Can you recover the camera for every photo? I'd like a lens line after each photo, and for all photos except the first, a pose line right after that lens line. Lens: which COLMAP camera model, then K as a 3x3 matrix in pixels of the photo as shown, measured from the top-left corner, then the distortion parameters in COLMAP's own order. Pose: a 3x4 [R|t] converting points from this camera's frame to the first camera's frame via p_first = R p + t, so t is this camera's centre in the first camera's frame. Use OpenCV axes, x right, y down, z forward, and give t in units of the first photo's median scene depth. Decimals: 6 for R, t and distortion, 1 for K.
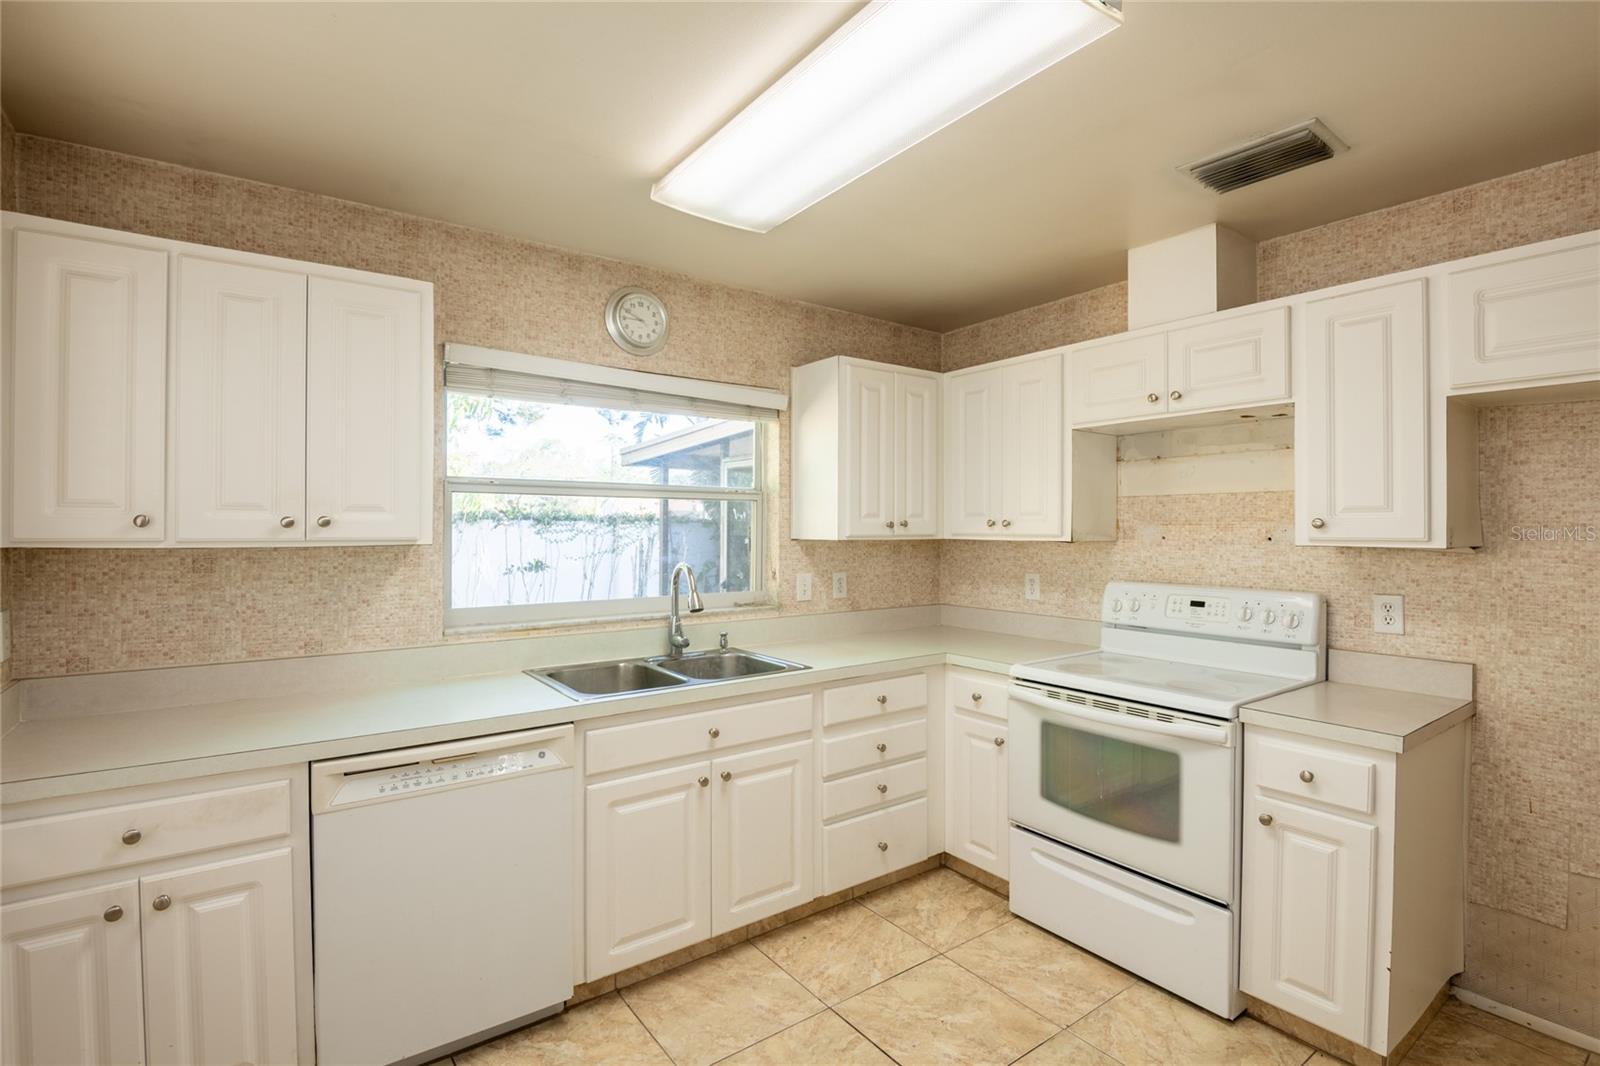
lens RADIAL K [[746.5, 0, 800.0], [0, 746.5, 533.0], [0, 0, 1]] dist [-0.000123, -0.020769]
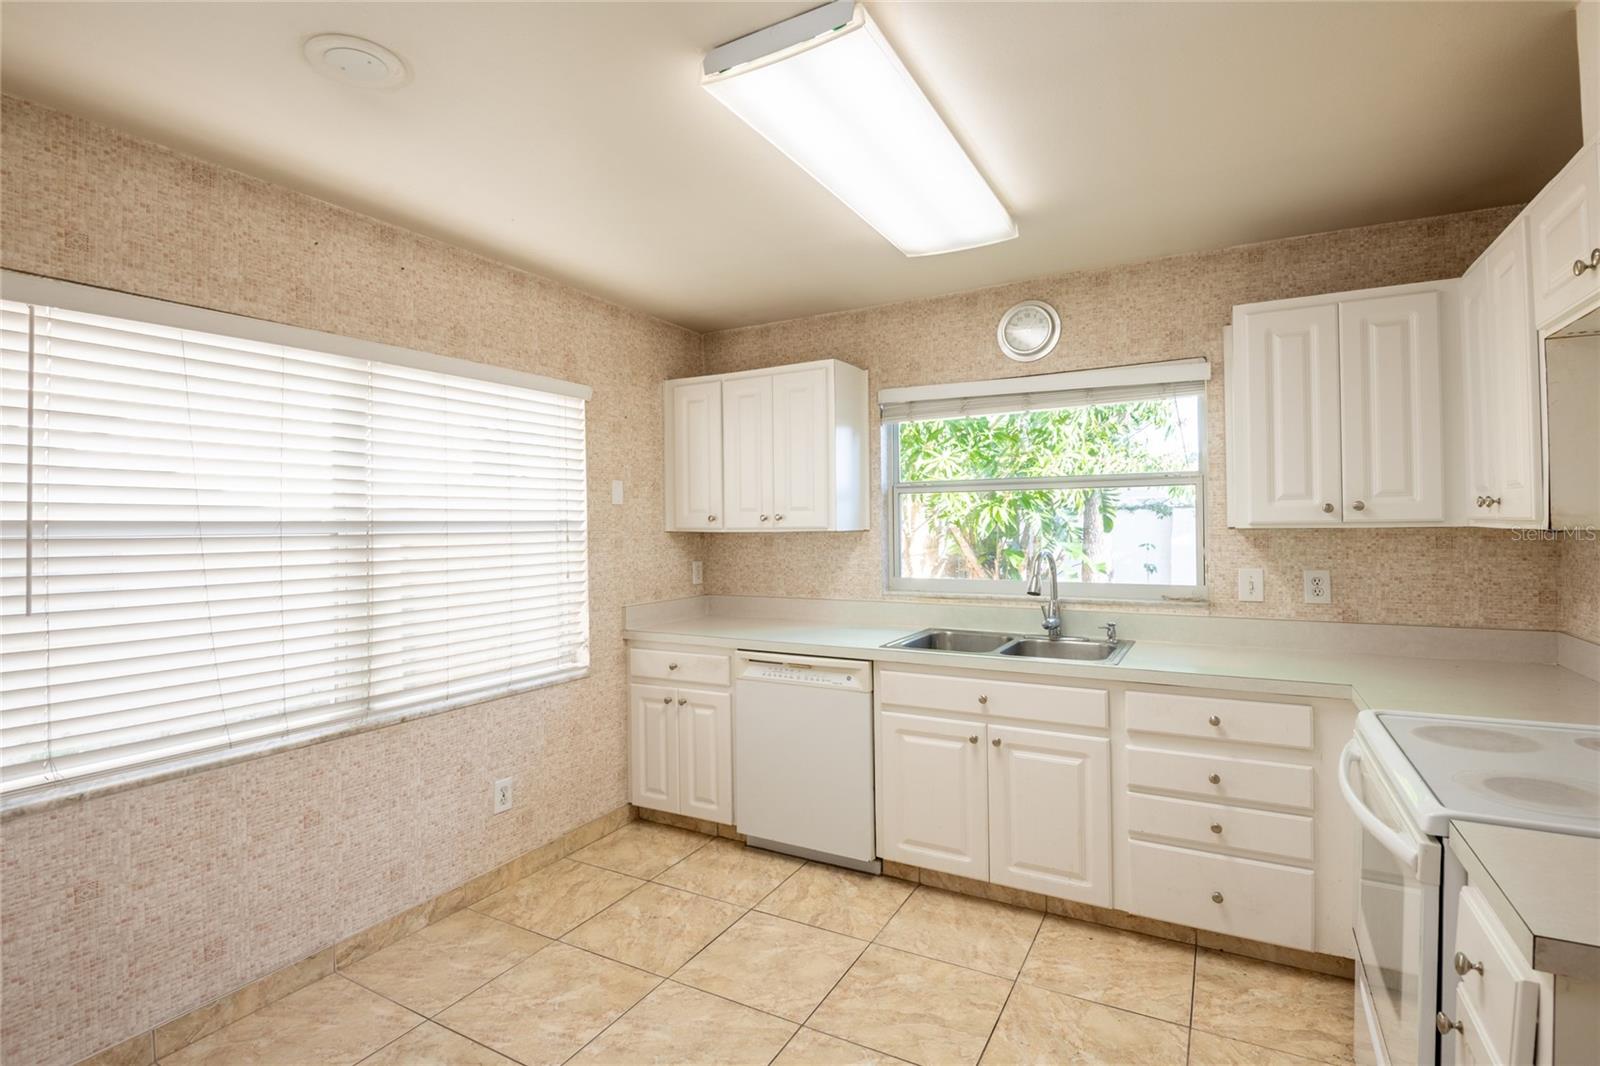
lens RADIAL K [[748.8, 0, 804.1], [0, 748.8, 522.4], [0, 0, 1]] dist [0.026041, -0.048292]
pose [[0.415418, -0.004665, -0.909619, 0.726871], [0.009723, 0.999952, -0.000688, -0.002020], [0.909579, -0.008558, 0.415444, 0.253618]]
